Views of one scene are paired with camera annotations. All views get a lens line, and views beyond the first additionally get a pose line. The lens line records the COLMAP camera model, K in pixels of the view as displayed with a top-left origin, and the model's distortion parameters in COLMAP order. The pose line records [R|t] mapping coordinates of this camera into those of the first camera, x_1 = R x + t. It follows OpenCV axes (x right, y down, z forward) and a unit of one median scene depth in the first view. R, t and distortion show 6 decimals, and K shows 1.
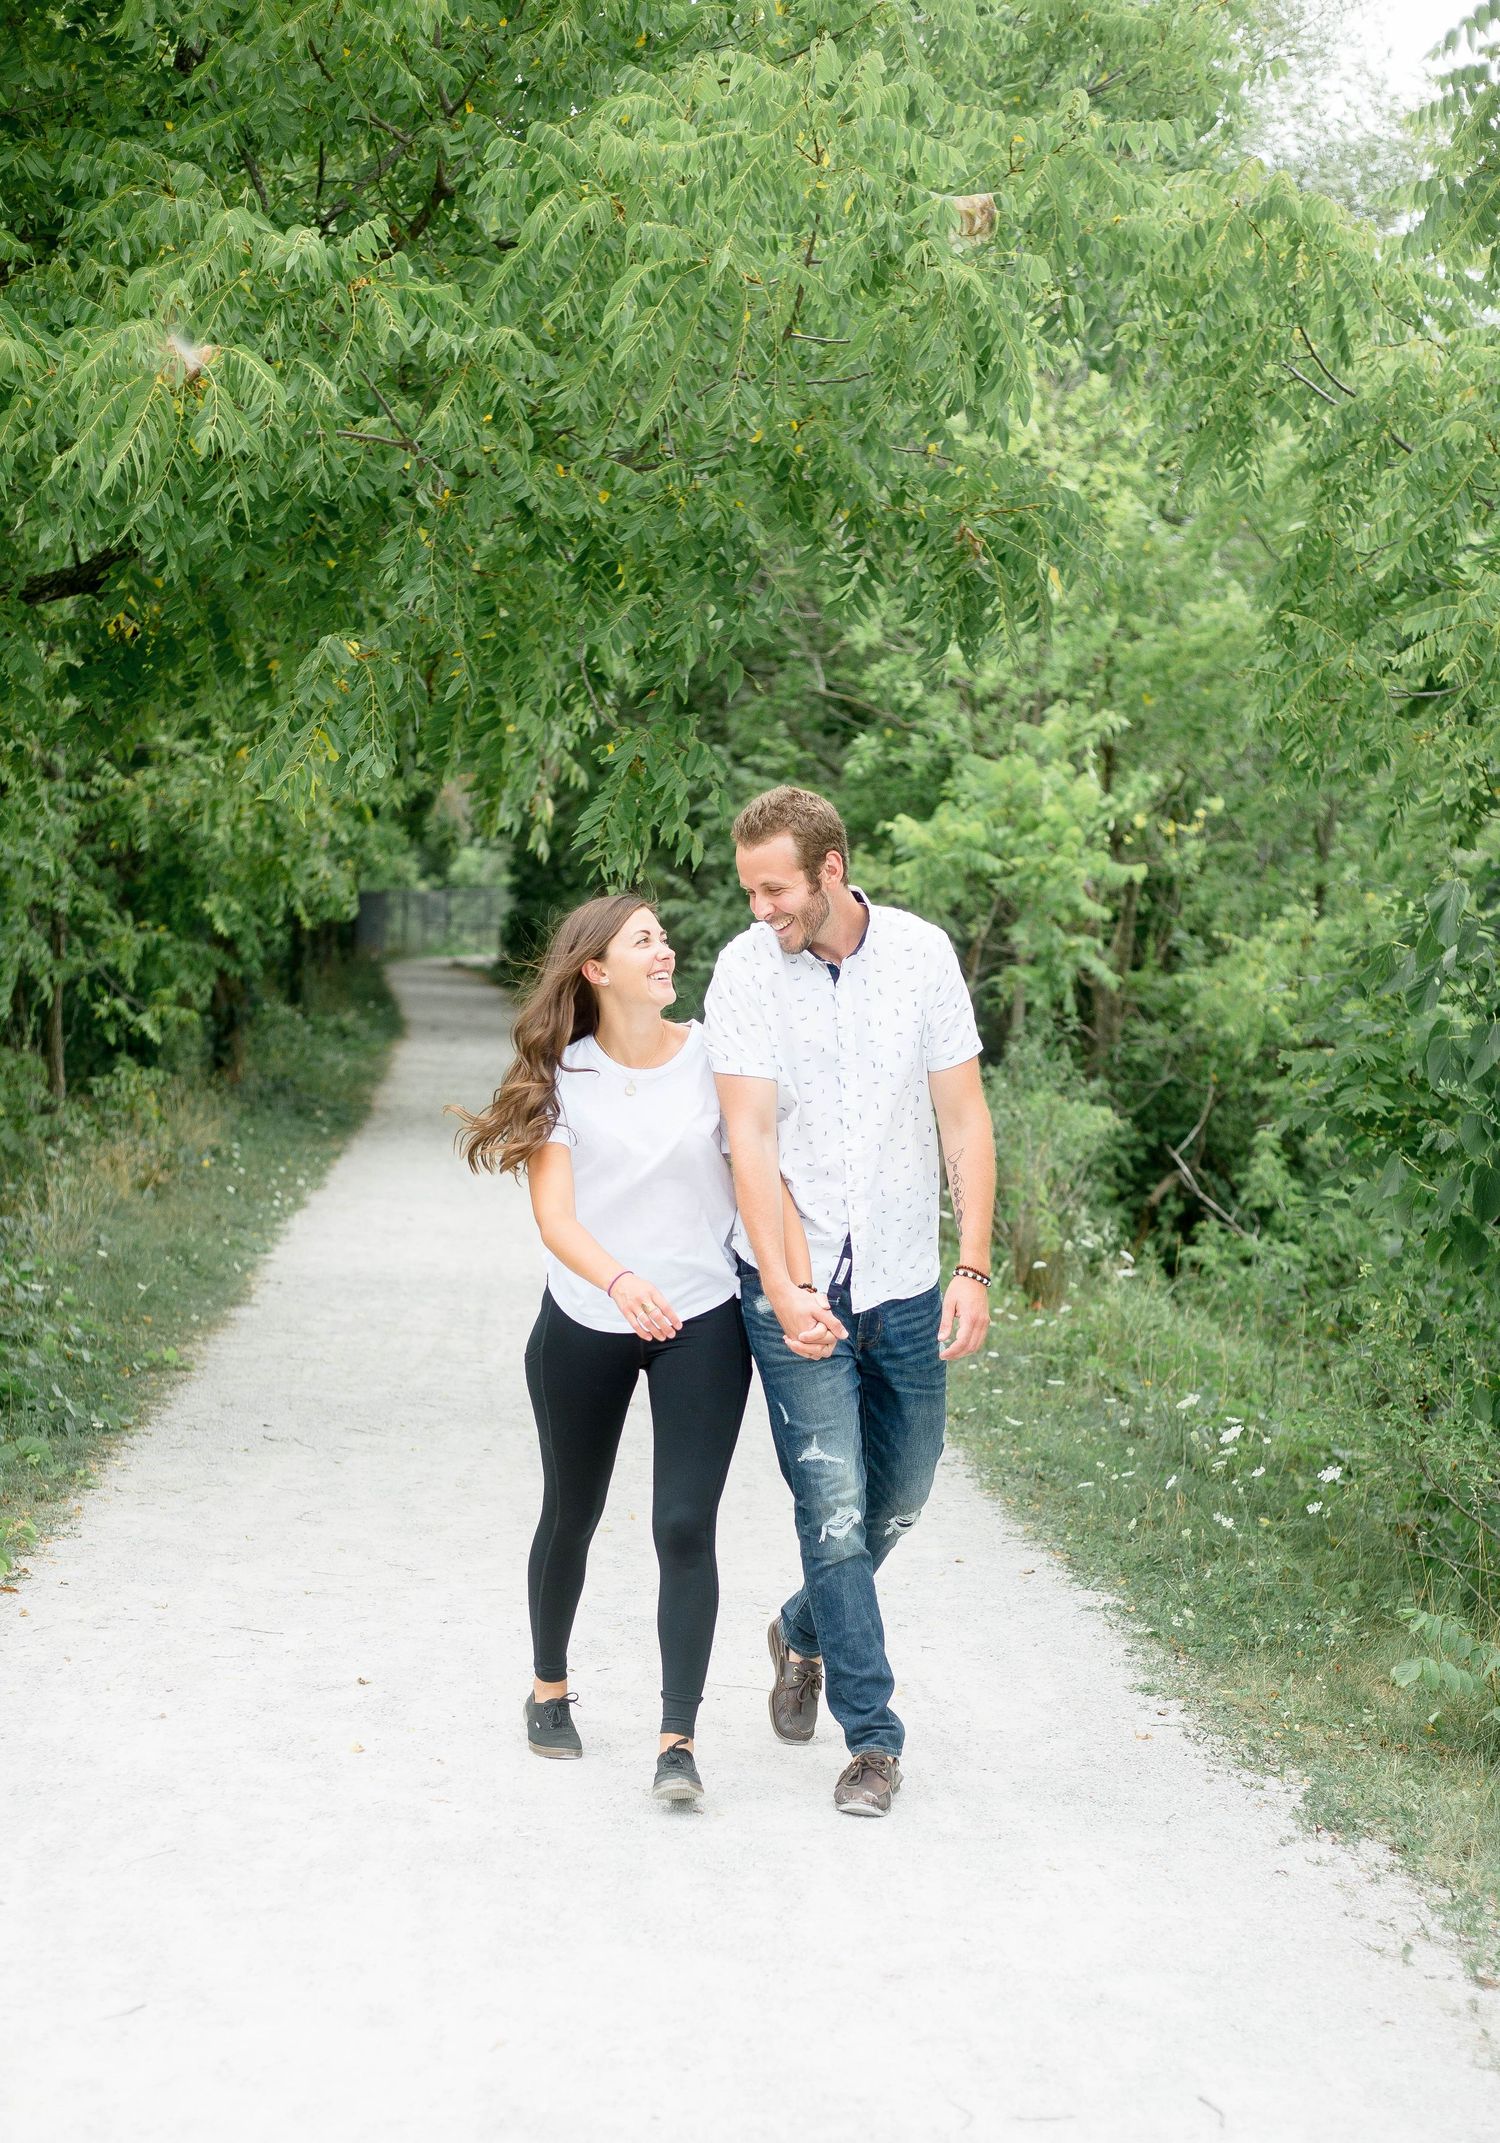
lens RADIAL K [[3639.4, 0, 748.6], [0, 3639.4, 1088.3], [0, 0, 1]] dist [-0.057933, 0.000000]
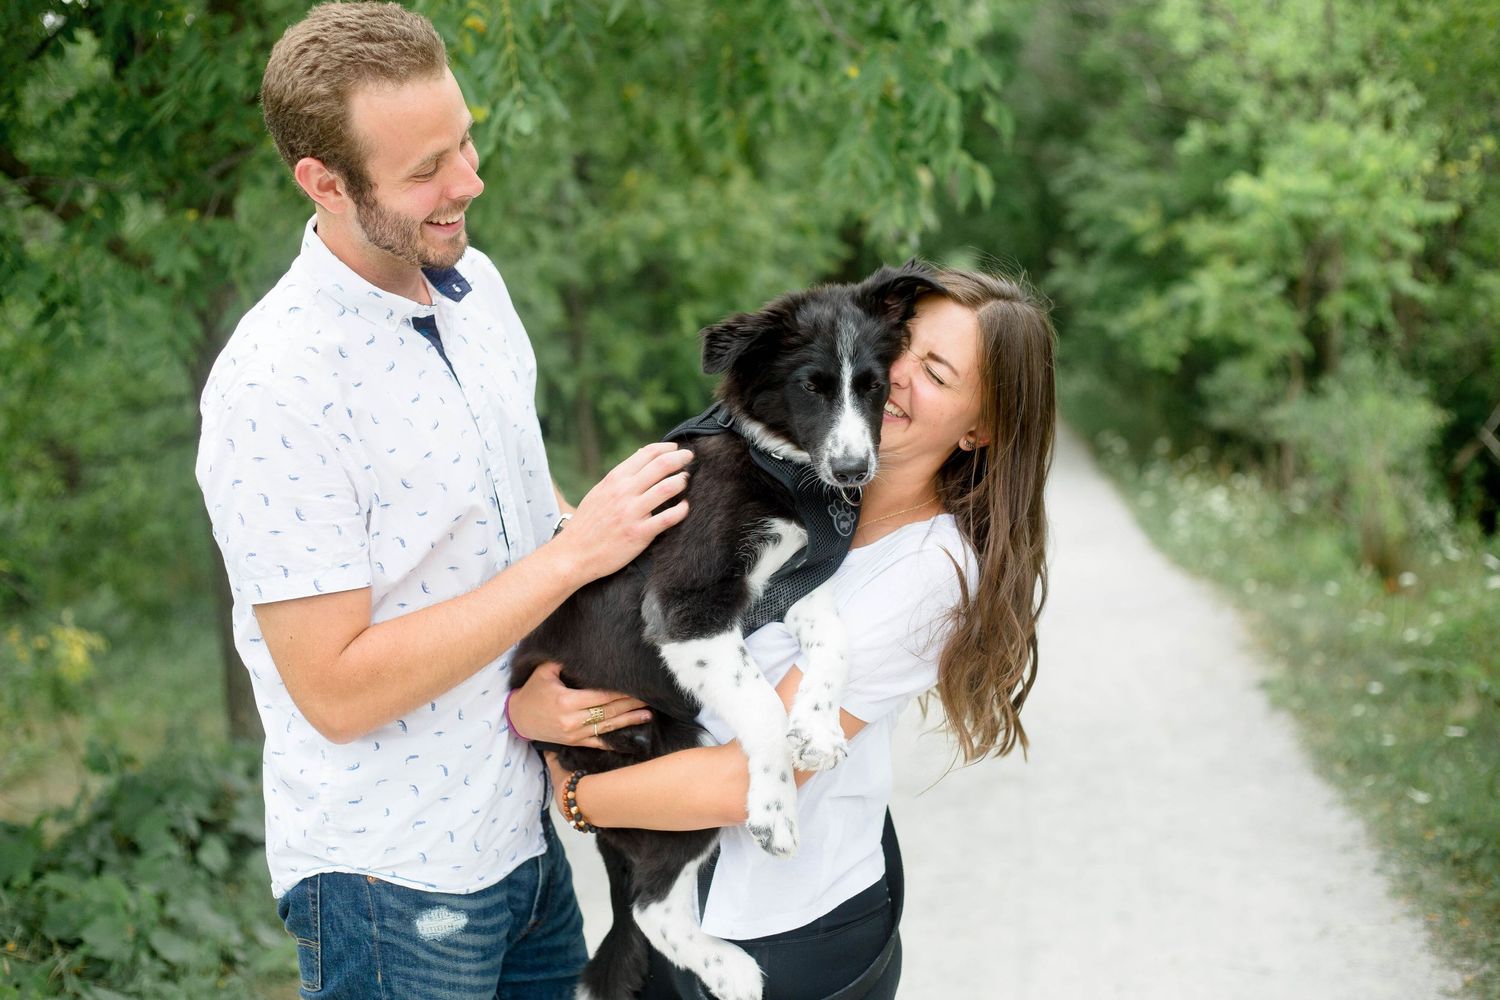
lens RADIAL K [[2230.7, 0, 714.1], [0, 2230.7, 492.7], [0, 0, 1]] dist [-0.080405, 0.000000]
pose [[0.976215, -0.094691, -0.195035, 0.008857], [0.101871, 0.994429, 0.027096, -0.008241], [0.191382, -0.046320, 0.980422, 0.234270]]
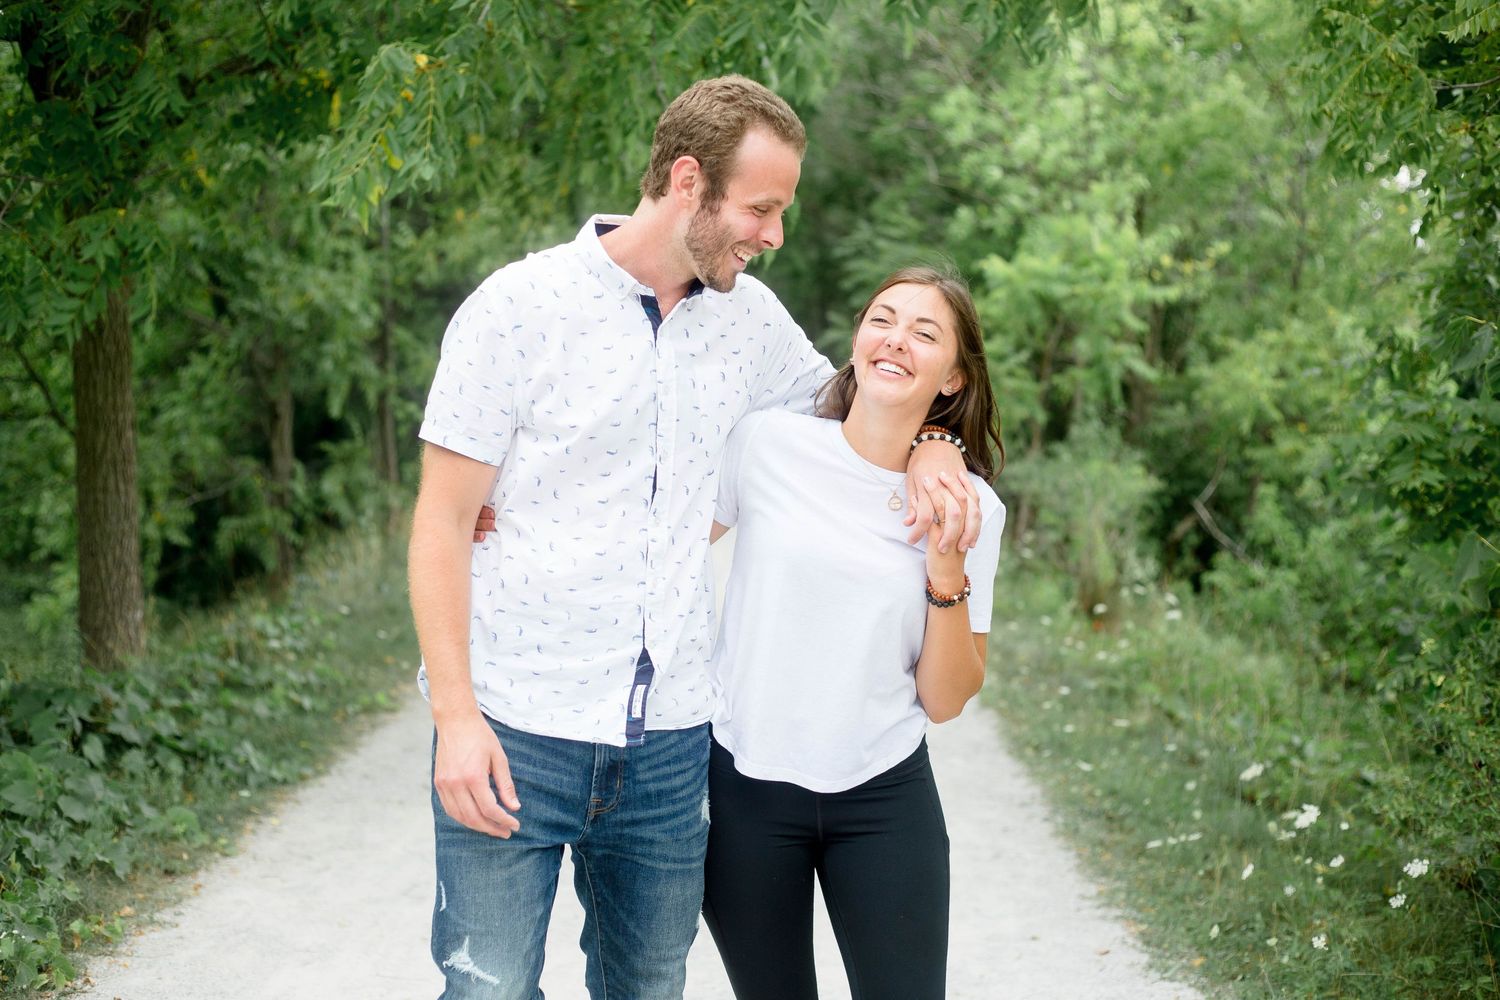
lens RADIAL K [[2230.7, 0, 735.4], [0, 2230.7, 458.3], [0, 0, 1]] dist [-0.080405, 0.000000]
pose [[0.996676, -0.022170, -0.078388, 0.011556], [0.022206, 0.999753, -0.000419, -0.002625], [0.078378, -0.001323, 0.996923, 0.165296]]
